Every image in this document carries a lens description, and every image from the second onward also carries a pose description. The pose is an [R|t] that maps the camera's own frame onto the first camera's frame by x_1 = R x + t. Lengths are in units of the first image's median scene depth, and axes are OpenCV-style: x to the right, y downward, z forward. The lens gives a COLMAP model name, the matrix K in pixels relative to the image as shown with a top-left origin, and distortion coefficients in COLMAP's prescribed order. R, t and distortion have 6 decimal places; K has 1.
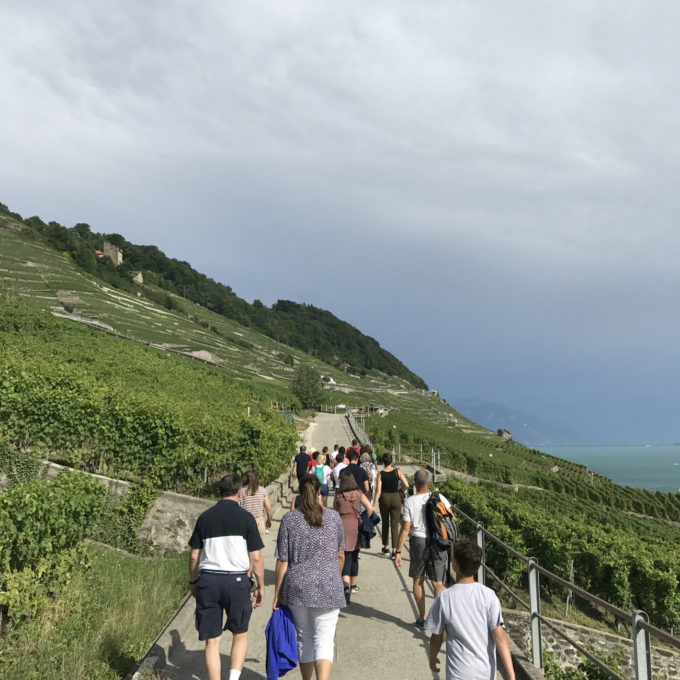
lens RADIAL K [[788.4, 0, 339.5], [0, 788.4, 339.4], [0, 0, 1]] dist [0.015193, 0.000000]
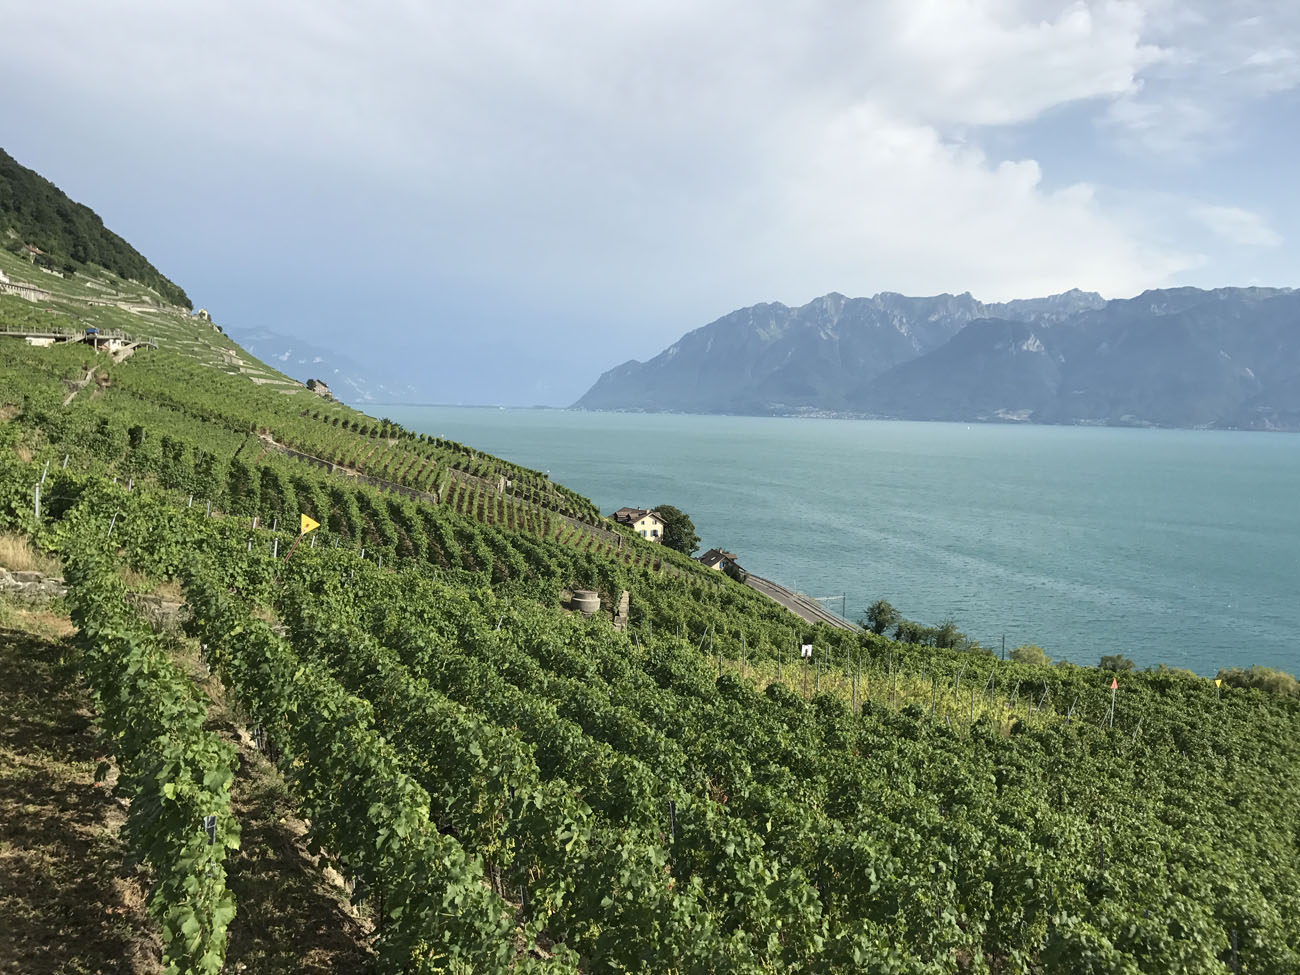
lens RADIAL K [[1059.3, 0, 653.3], [0, 1059.3, 475.0], [0, 0, 1]] dist [-0.006093, -0.000698]
pose [[0.860597, 0.000337, 0.509287, 0.004680], [-0.104504, 0.978837, 0.175944, 0.010523], [-0.498450, -0.204639, 0.842419, 0.134993]]
